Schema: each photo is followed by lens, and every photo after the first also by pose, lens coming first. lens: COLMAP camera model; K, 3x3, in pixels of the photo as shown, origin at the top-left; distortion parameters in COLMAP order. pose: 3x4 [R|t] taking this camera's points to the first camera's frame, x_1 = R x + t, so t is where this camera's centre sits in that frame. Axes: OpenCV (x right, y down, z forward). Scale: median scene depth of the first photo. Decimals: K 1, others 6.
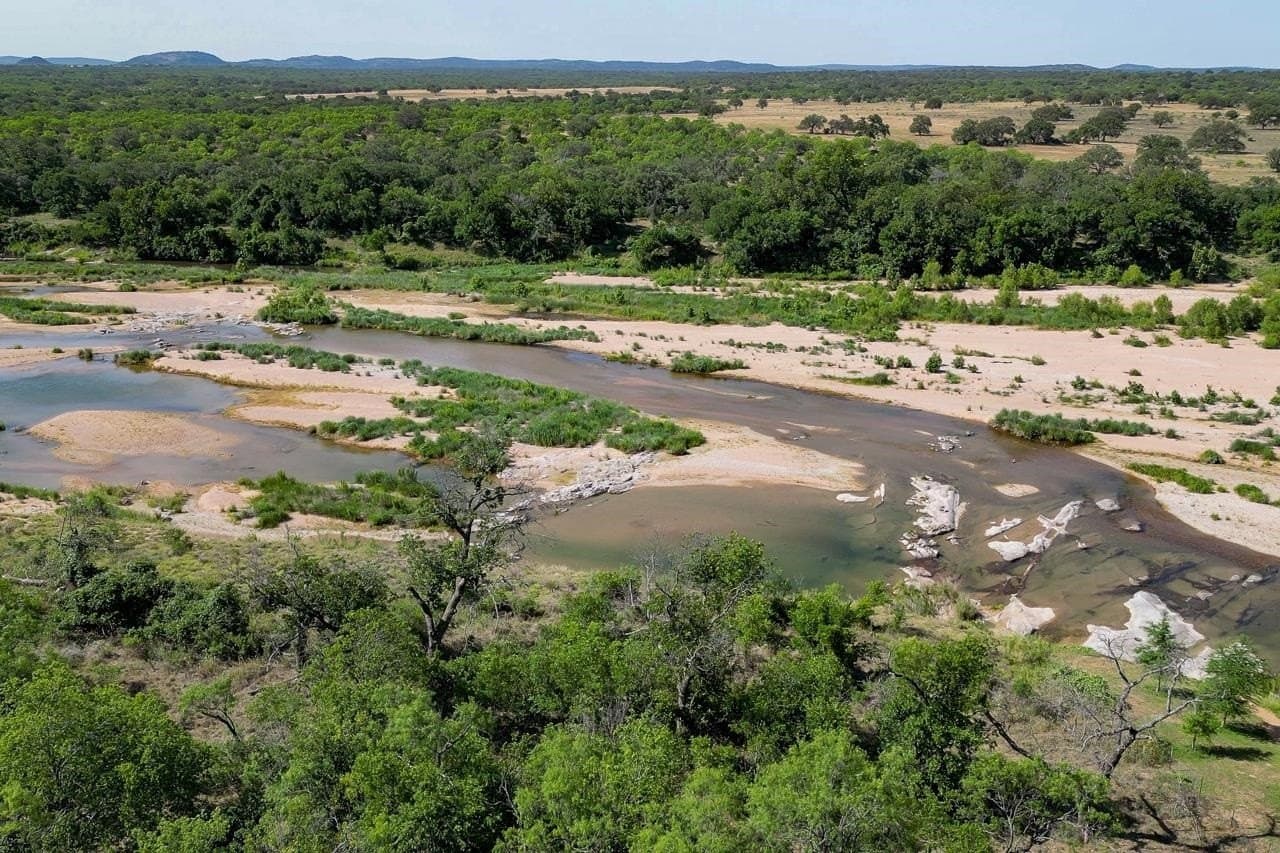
lens RADIAL K [[1104.8, 0, 642.5], [0, 1104.8, 431.9], [0, 0, 1]] dist [0.091627, -0.123438]
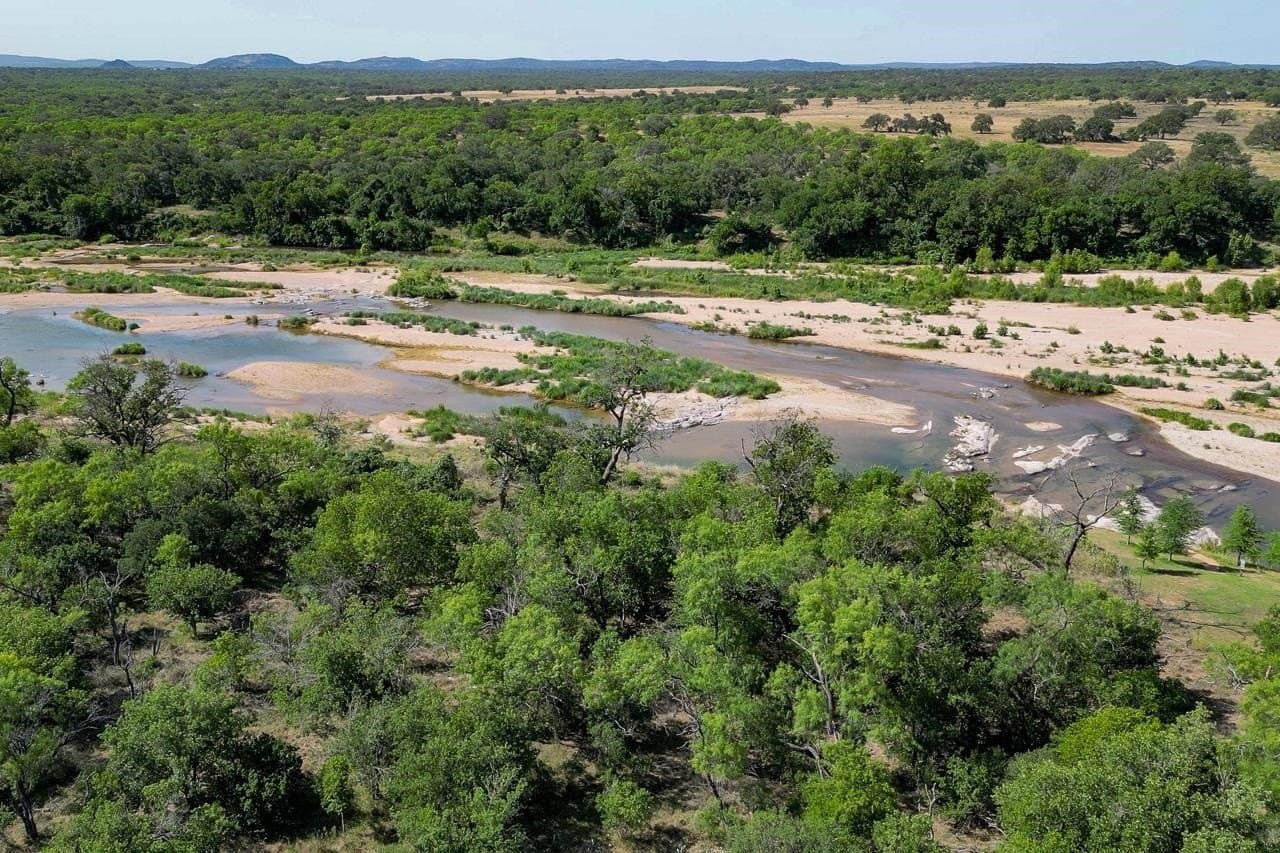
lens RADIAL K [[1104.8, 0, 642.5], [0, 1104.8, 431.9], [0, 0, 1]] dist [0.091627, -0.123438]
pose [[0.998546, 0.012339, -0.052485, -0.016704], [-0.012307, 0.999924, 0.000922, 0.031578], [0.052492, -0.000275, 0.998621, -0.115036]]
